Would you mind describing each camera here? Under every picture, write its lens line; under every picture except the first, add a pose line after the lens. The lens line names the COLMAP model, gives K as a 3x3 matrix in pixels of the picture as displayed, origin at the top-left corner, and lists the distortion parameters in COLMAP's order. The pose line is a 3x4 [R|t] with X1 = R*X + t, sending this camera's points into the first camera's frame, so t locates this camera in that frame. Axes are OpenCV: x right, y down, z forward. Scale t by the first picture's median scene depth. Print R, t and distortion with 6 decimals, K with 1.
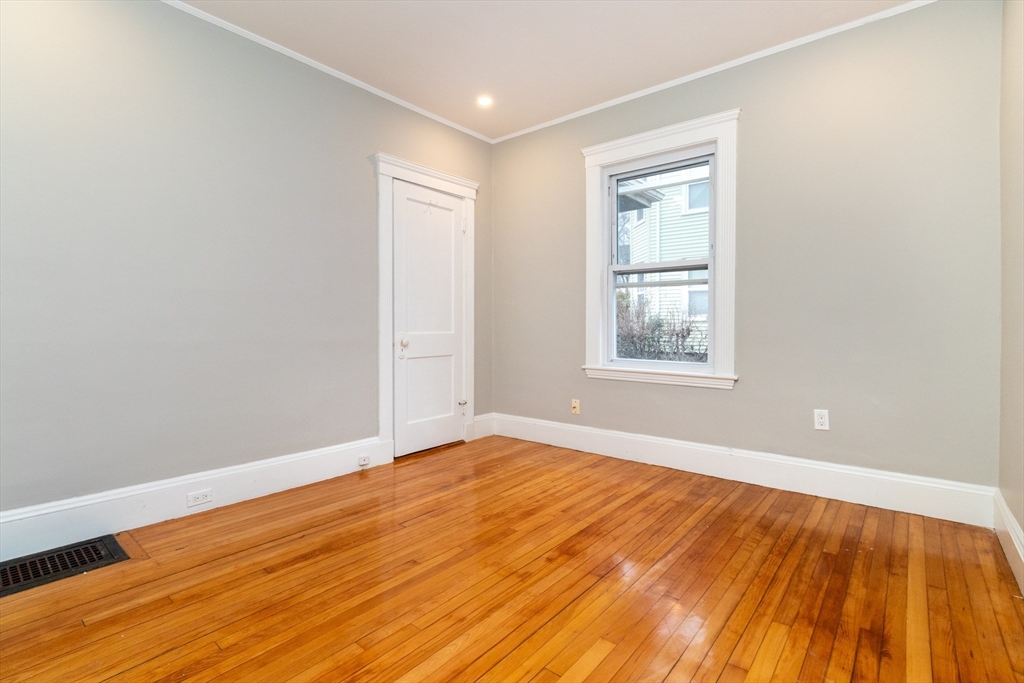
lens RADIAL K [[478.5, 0, 517.2], [0, 478.5, 332.9], [0, 0, 1]] dist [0.002295, -0.001514]
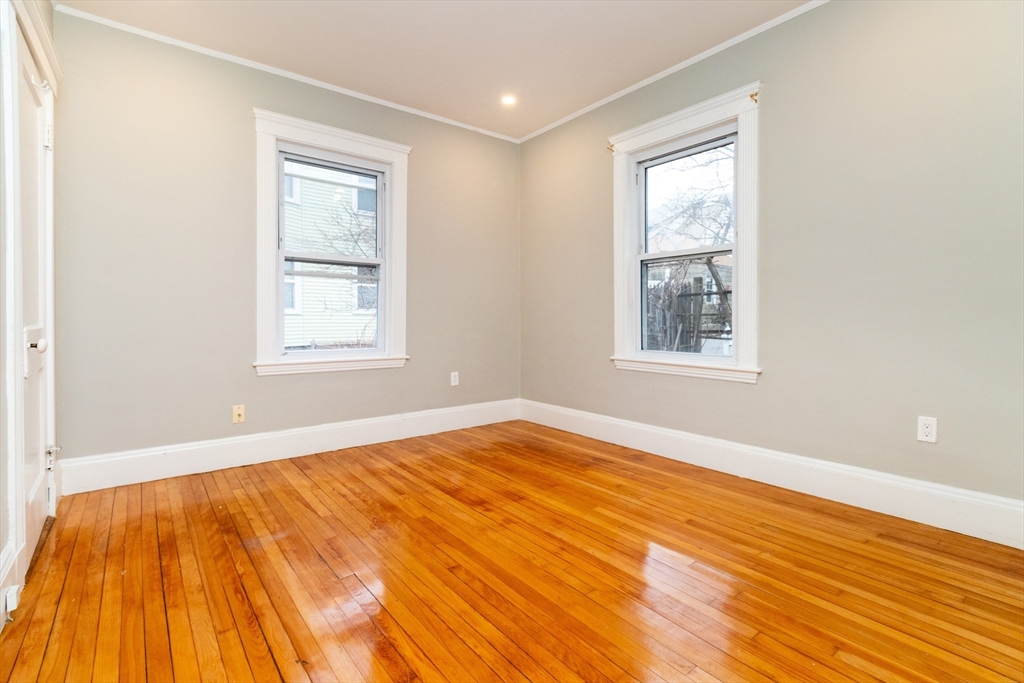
lens RADIAL K [[478.5, 0, 511.0], [0, 478.5, 317.8], [0, 0, 1]] dist [0.002295, -0.001514]
pose [[0.230413, -0.001379, 0.973092, -0.853311], [0.018186, 0.999830, -0.002889, -0.001472], [-0.972923, 0.018363, 0.230399, 0.521390]]
